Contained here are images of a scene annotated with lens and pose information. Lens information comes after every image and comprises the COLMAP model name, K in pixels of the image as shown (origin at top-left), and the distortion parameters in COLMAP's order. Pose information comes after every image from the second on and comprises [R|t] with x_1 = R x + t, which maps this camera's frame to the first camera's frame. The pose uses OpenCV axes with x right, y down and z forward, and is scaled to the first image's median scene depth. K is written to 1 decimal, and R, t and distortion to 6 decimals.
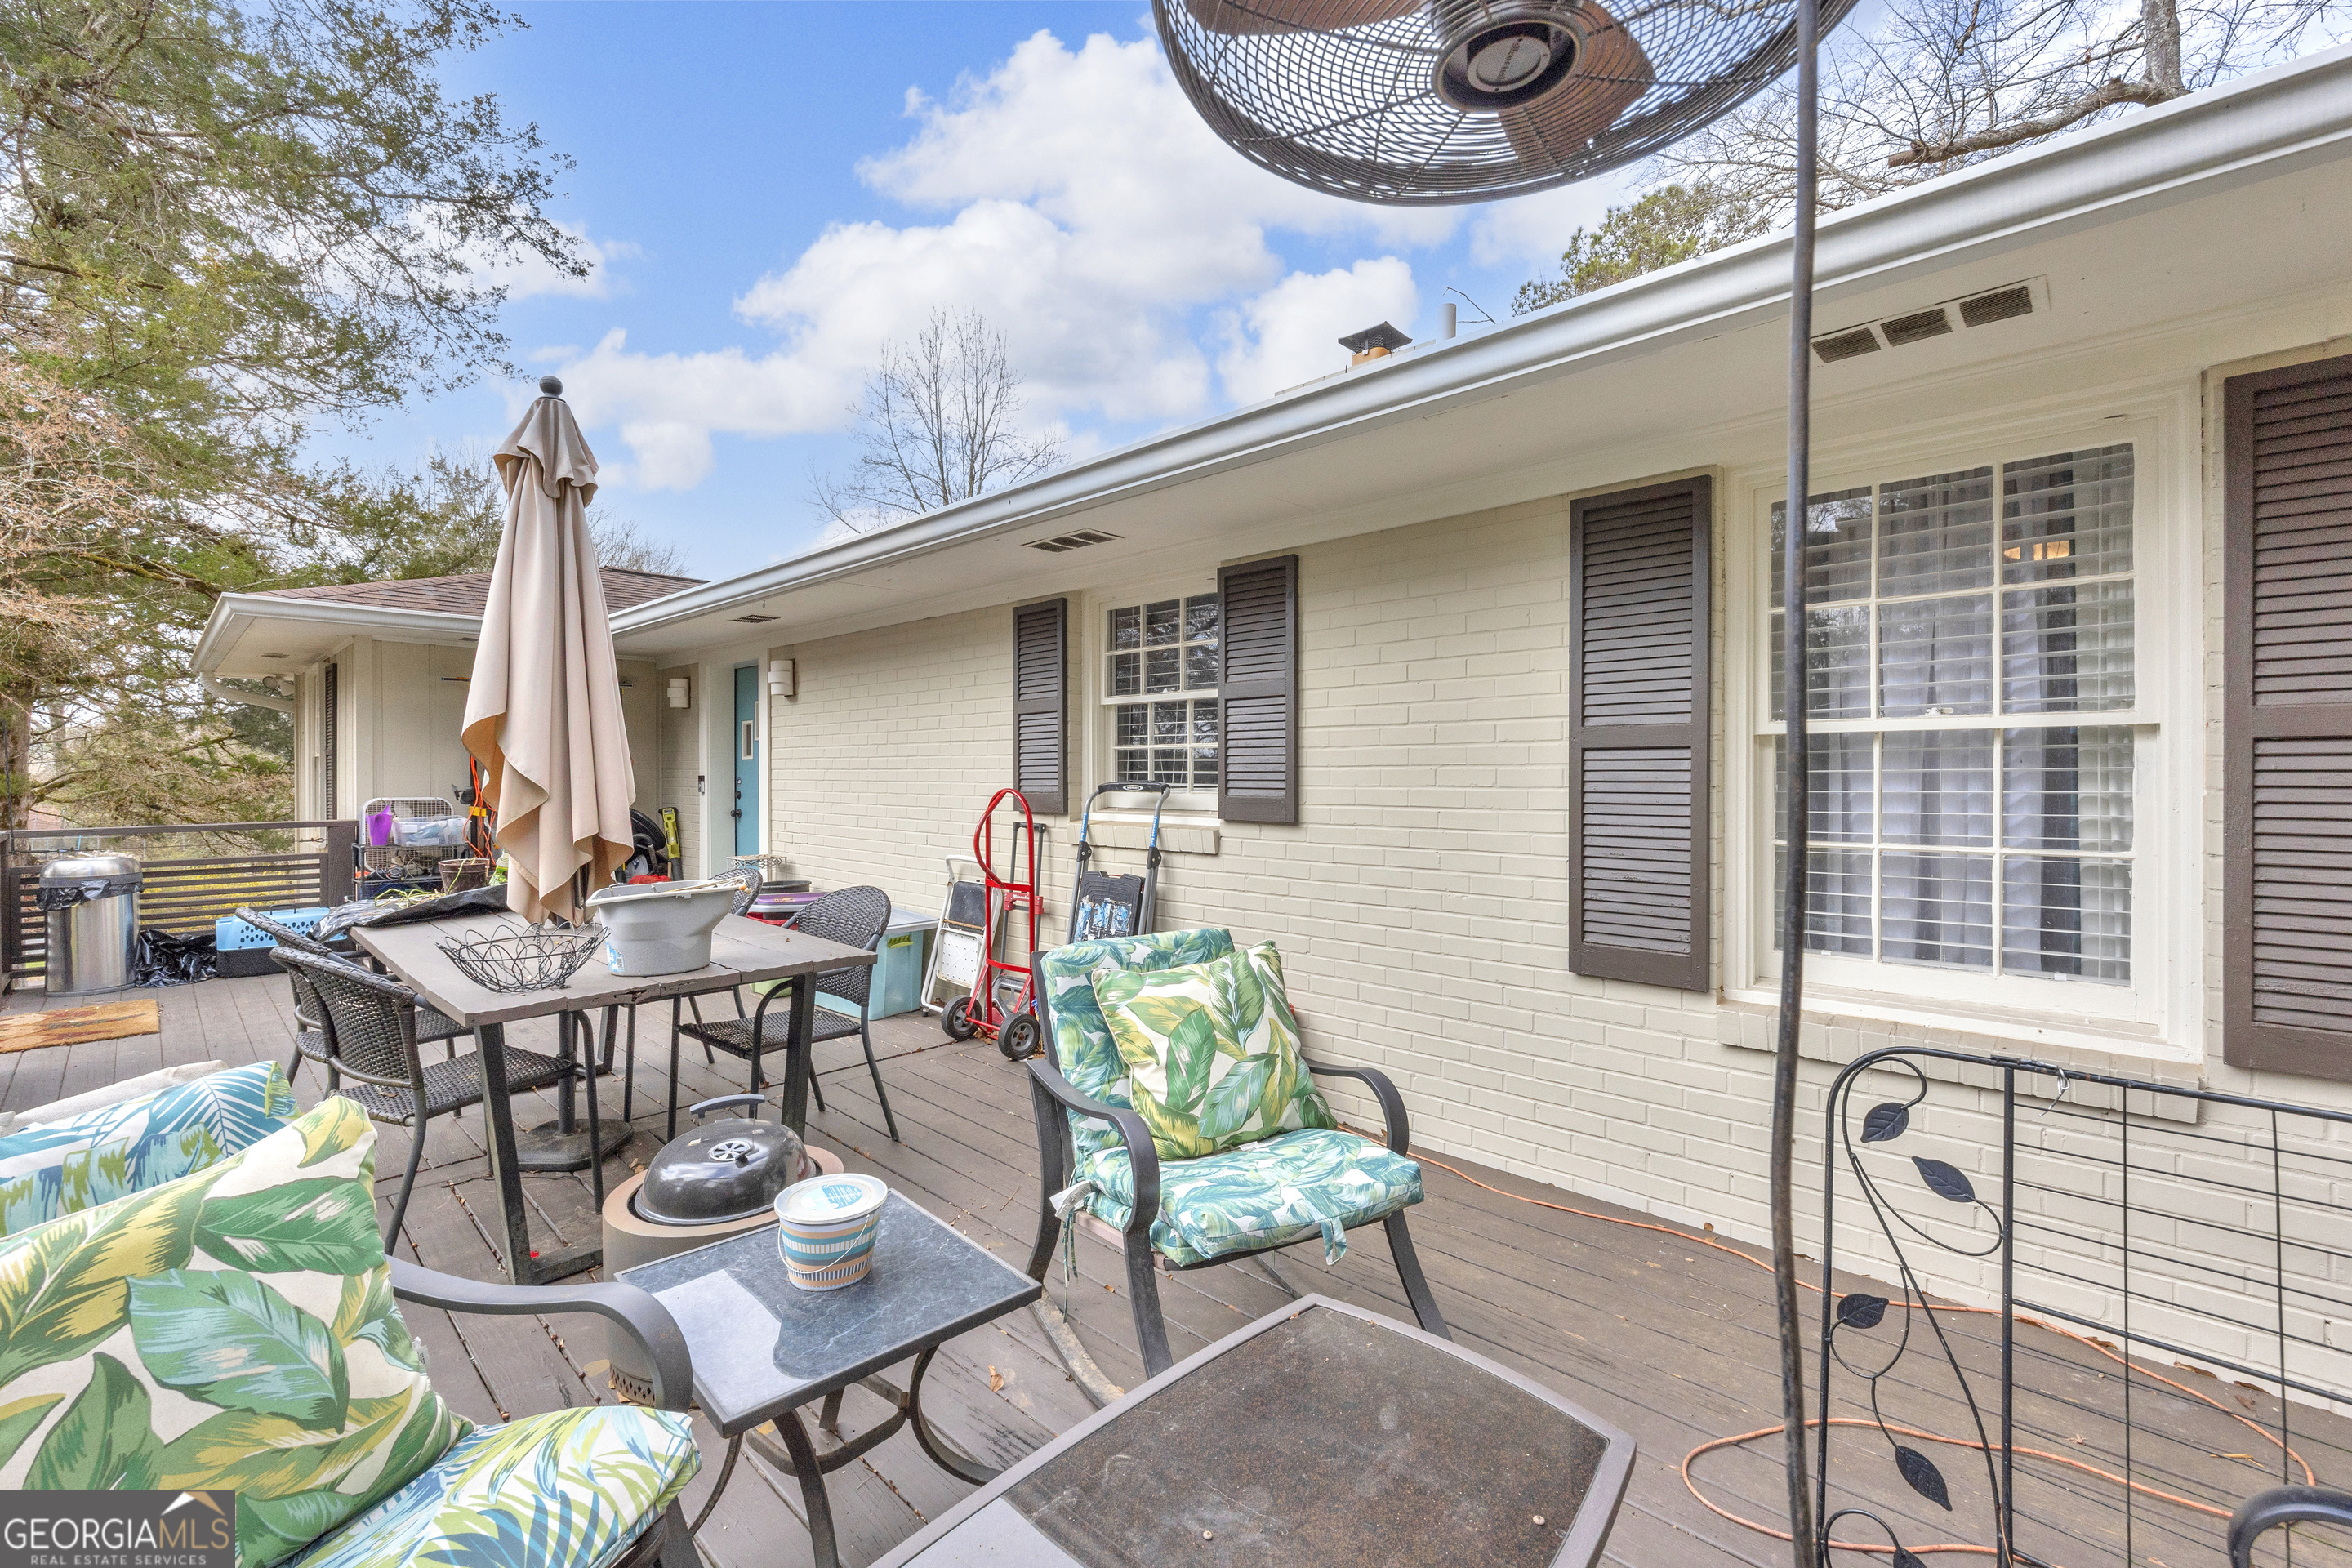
lens RADIAL K [[959.3, 0, 1170.6], [0, 959.3, 782.8], [0, 0, 1]] dist [-0.002541, -0.000066]
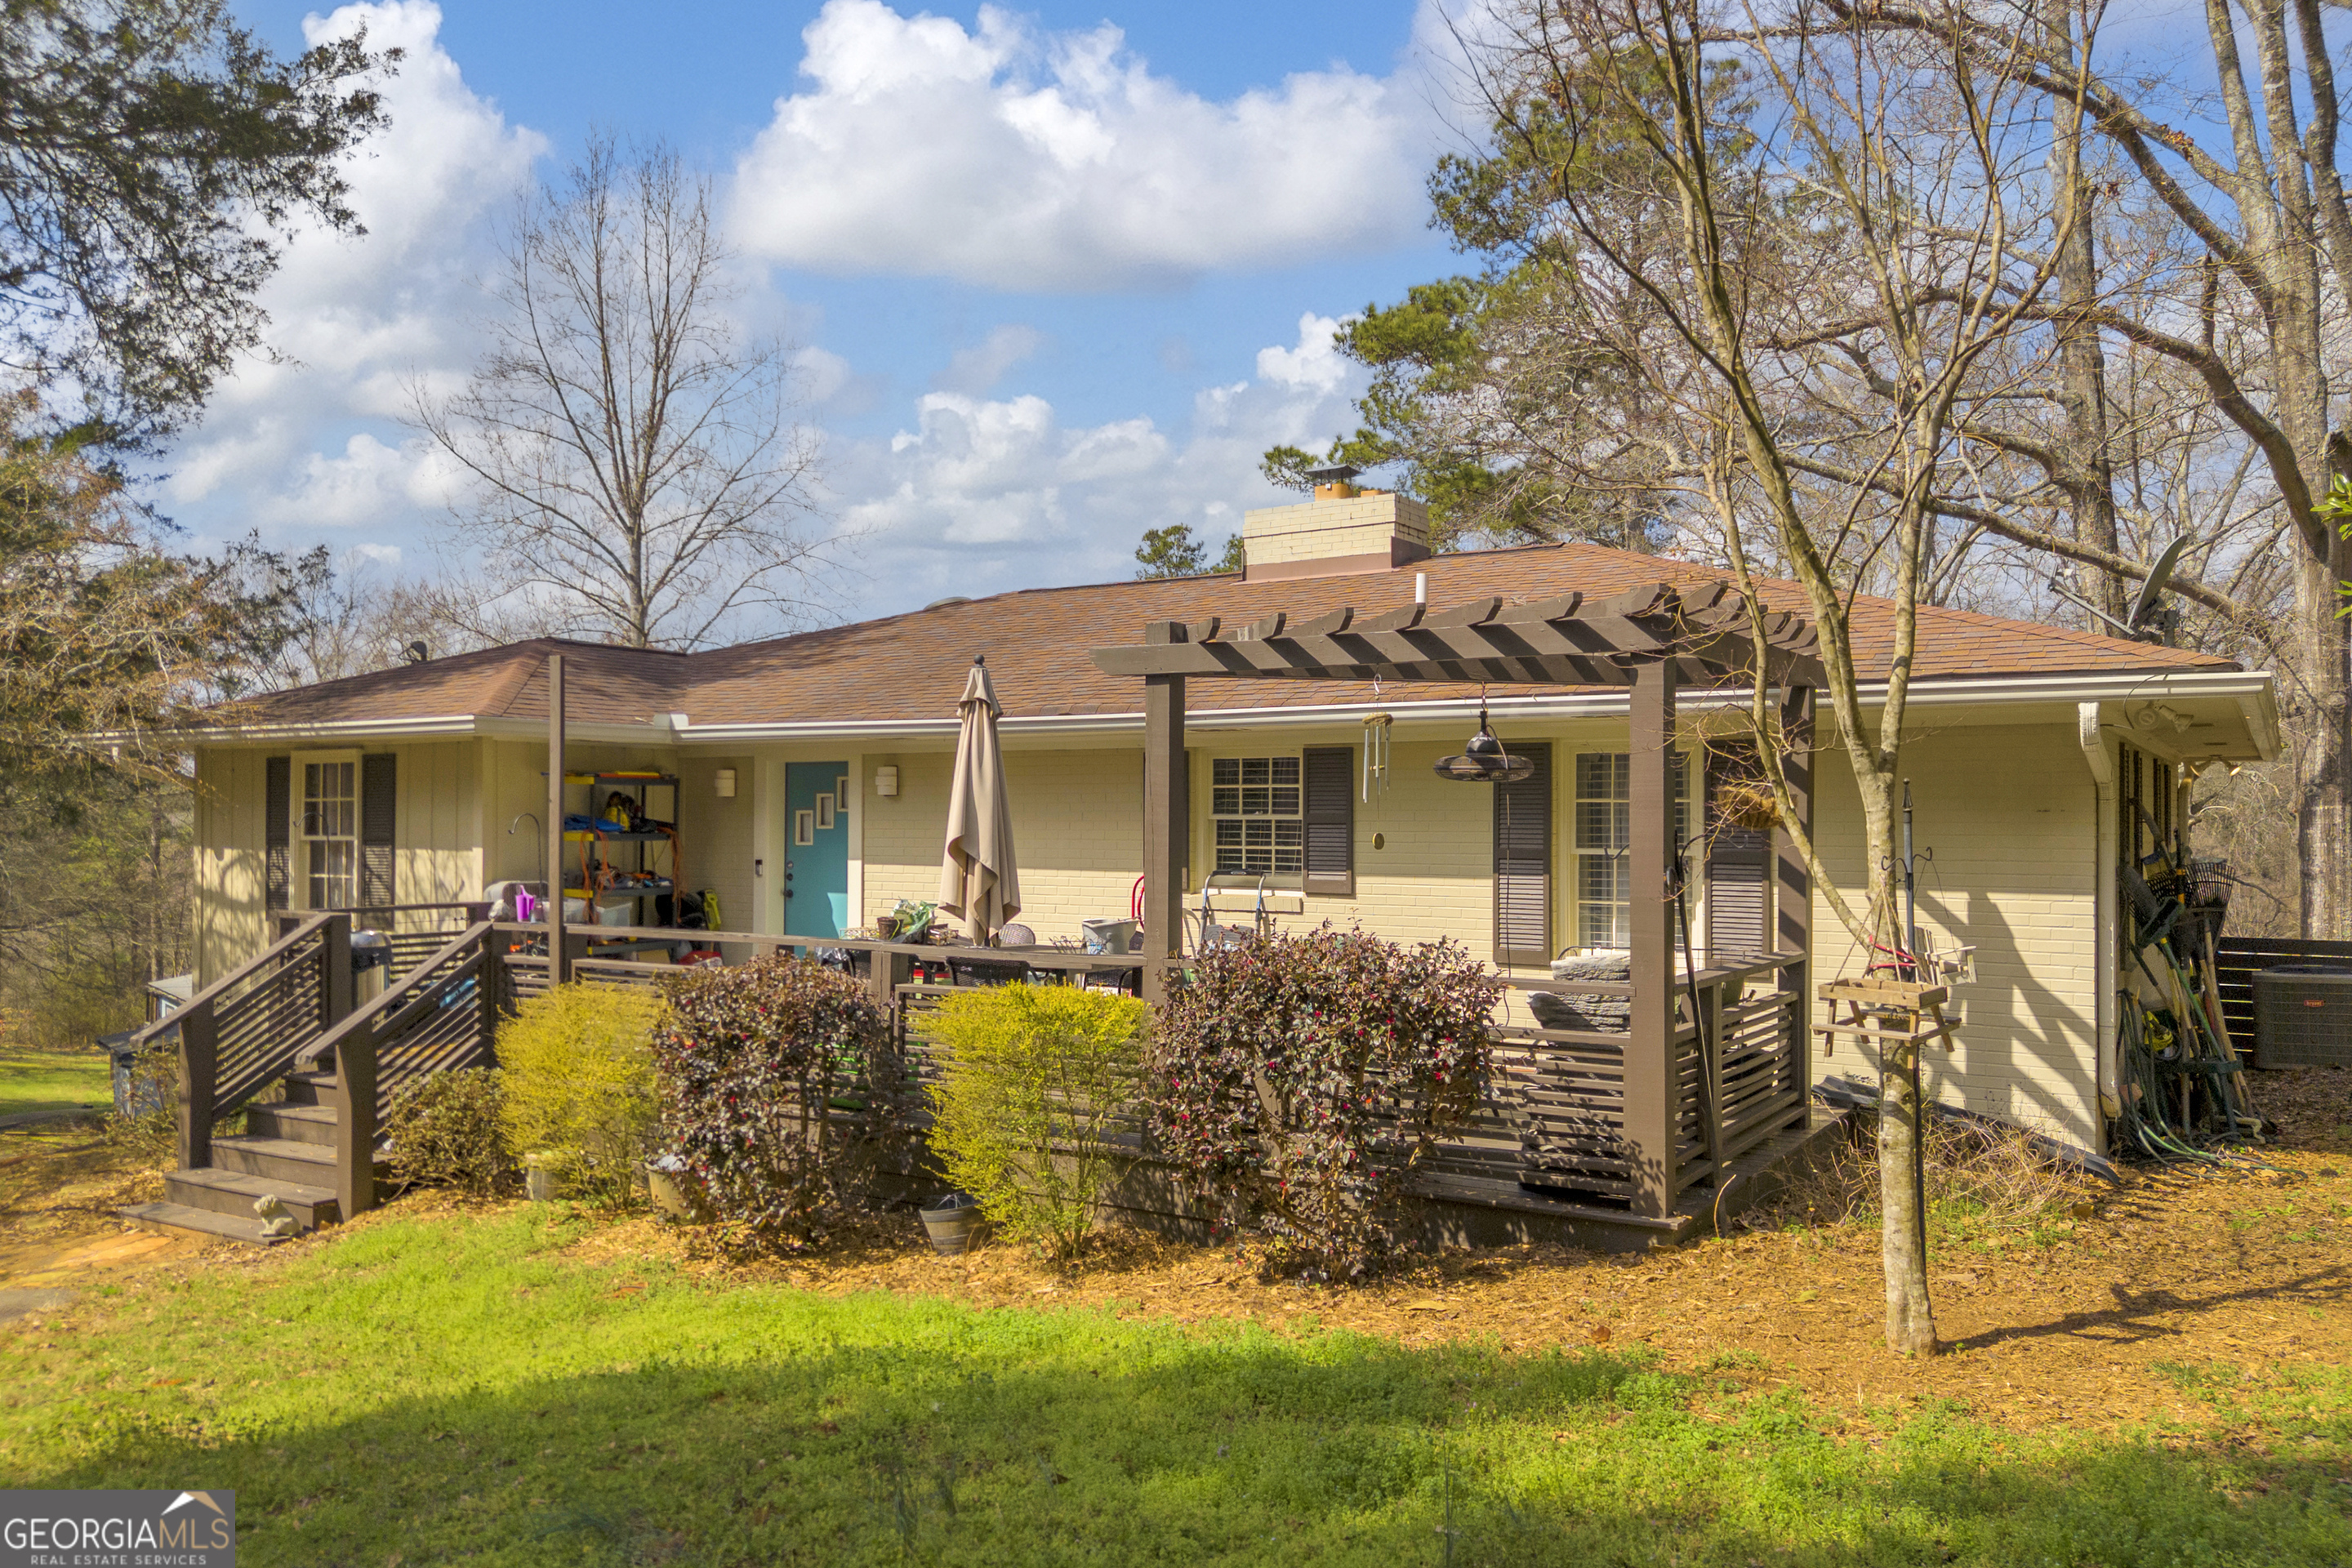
lens RADIAL K [[1710.9, 0, 1179.5], [0, 1710.9, 792.5], [0, 0, 1]] dist [0.032842, -0.026681]
pose [[0.979213, 0.008446, 0.202659, -0.714845], [-0.001824, 0.999459, -0.032839, -0.036259], [-0.202827, 0.031787, 0.978699, -1.789841]]
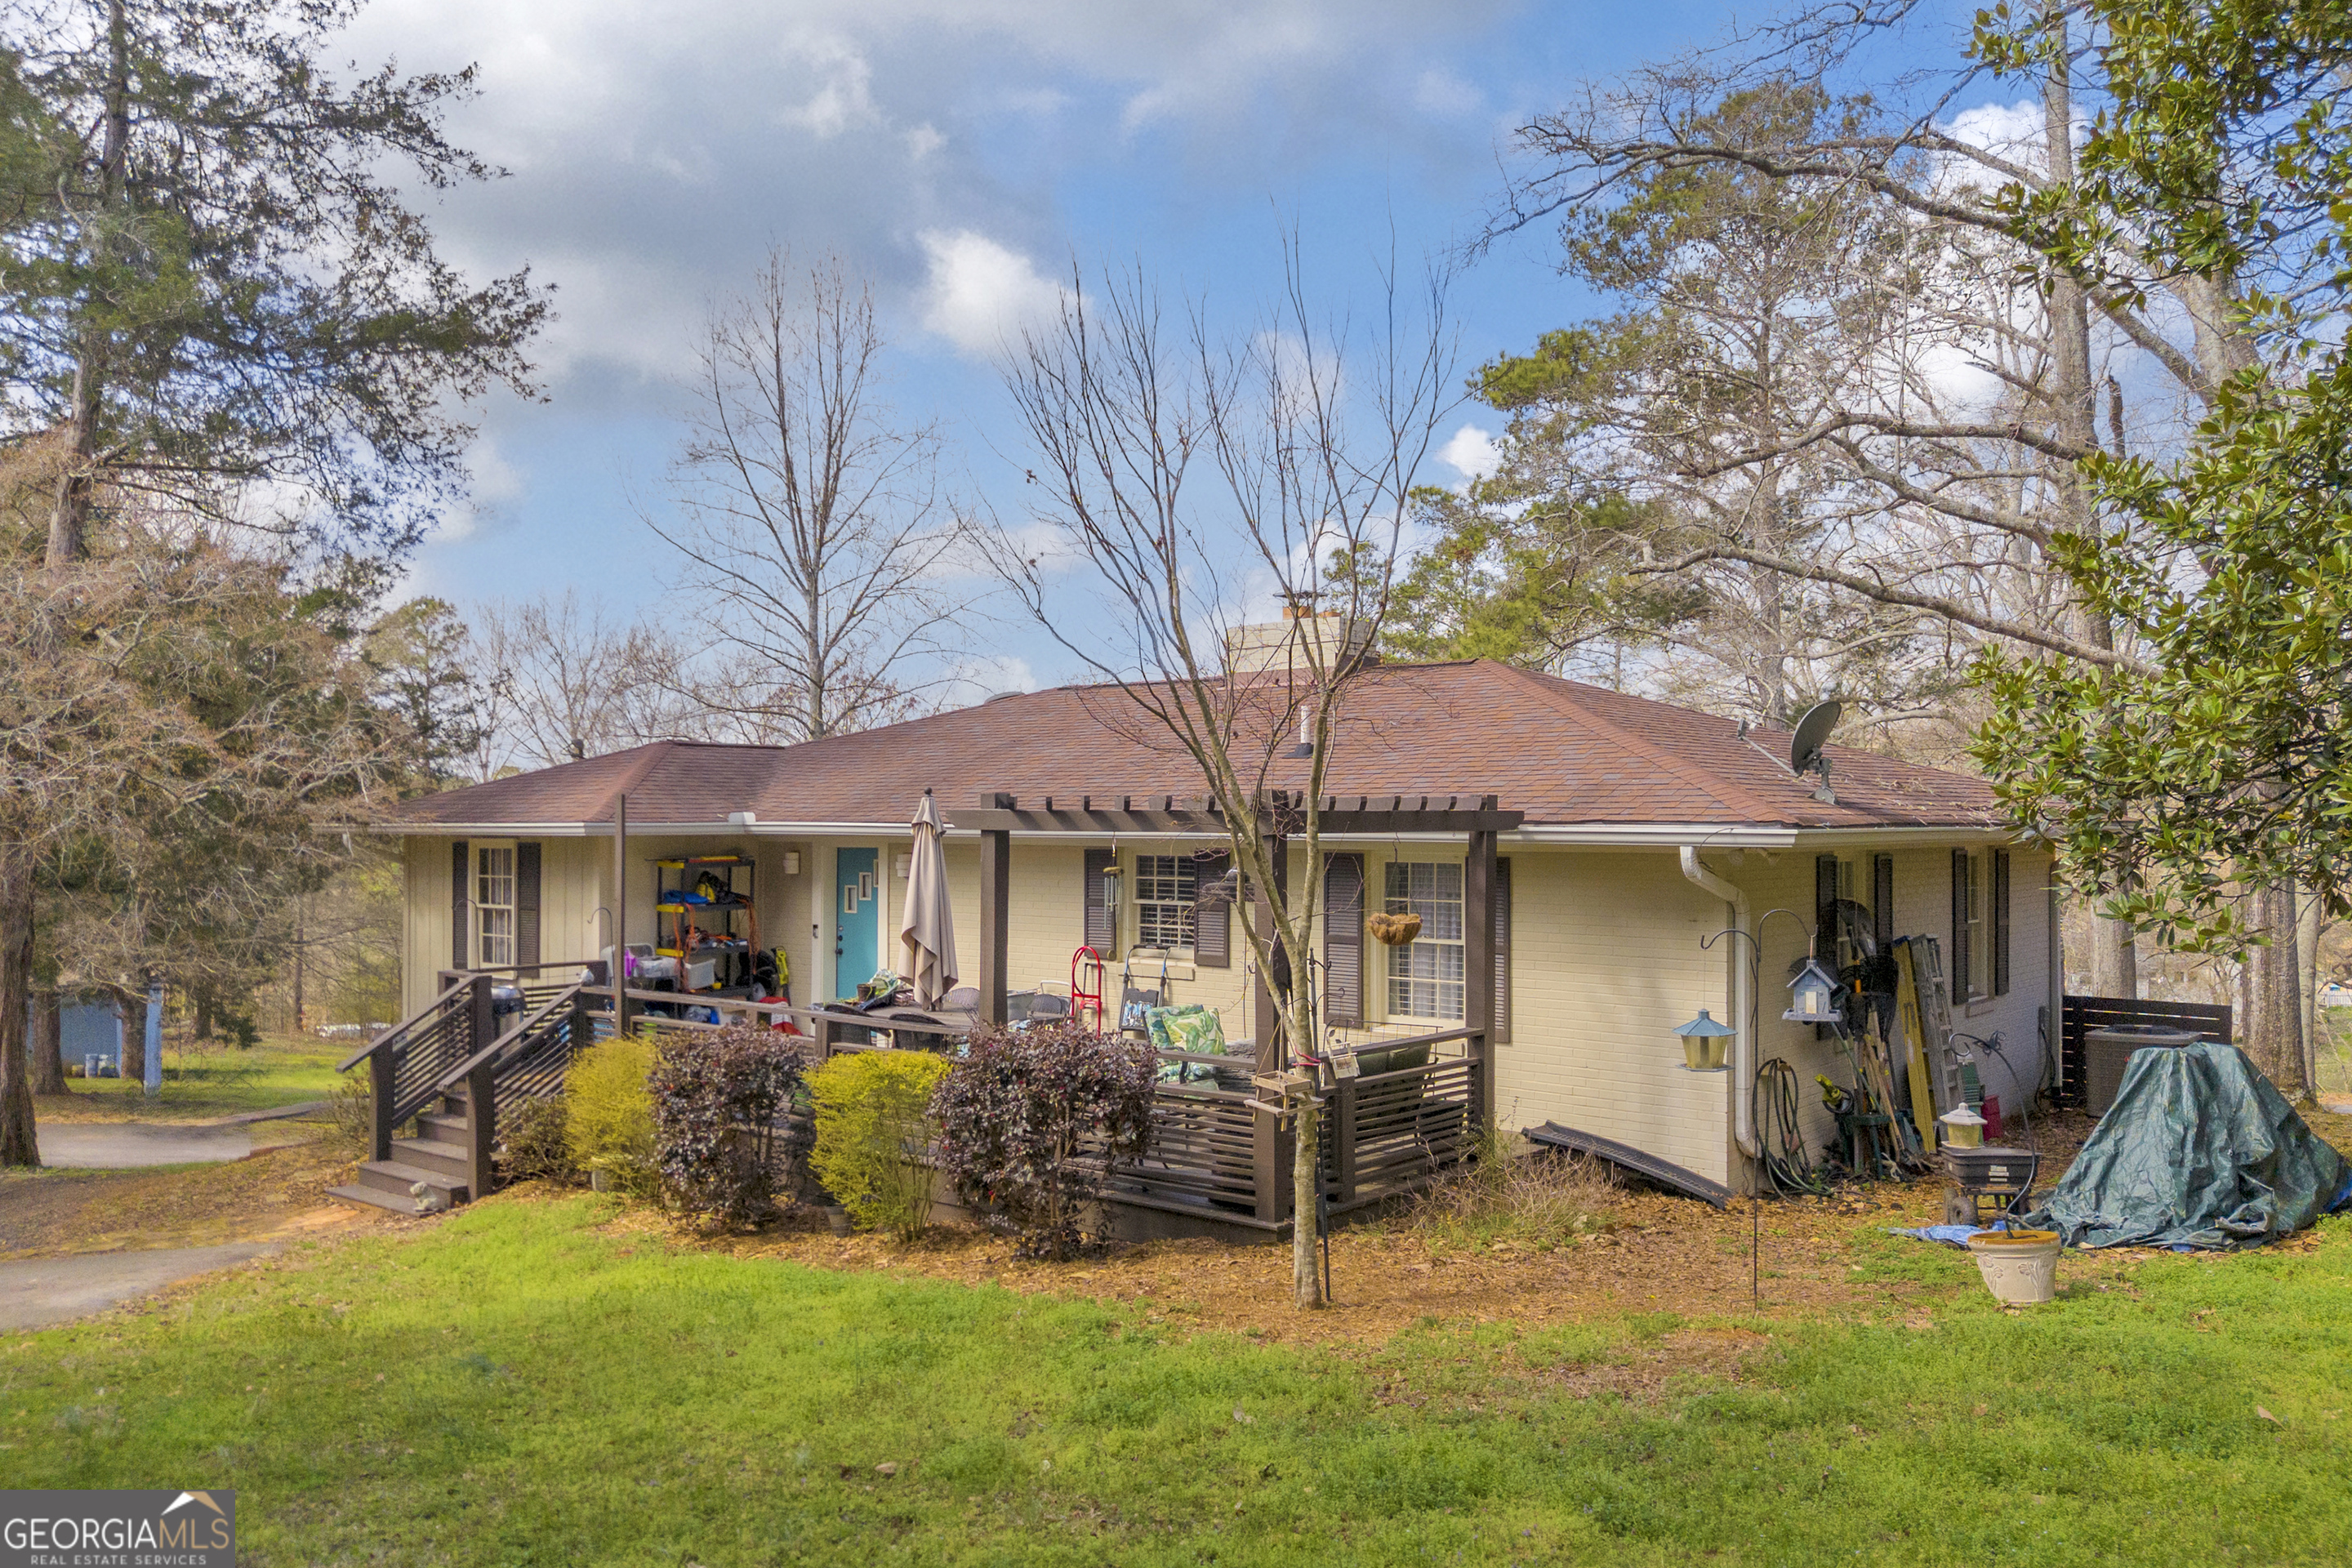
lens RADIAL K [[1710.9, 0, 1178.9], [0, 1710.9, 794.0], [0, 0, 1]] dist [0.032842, -0.026681]
pose [[0.997432, 0.004100, 0.071503, -0.241172], [-0.001785, 0.999473, -0.032401, -0.202351], [-0.071598, 0.032190, 0.996914, -2.639707]]
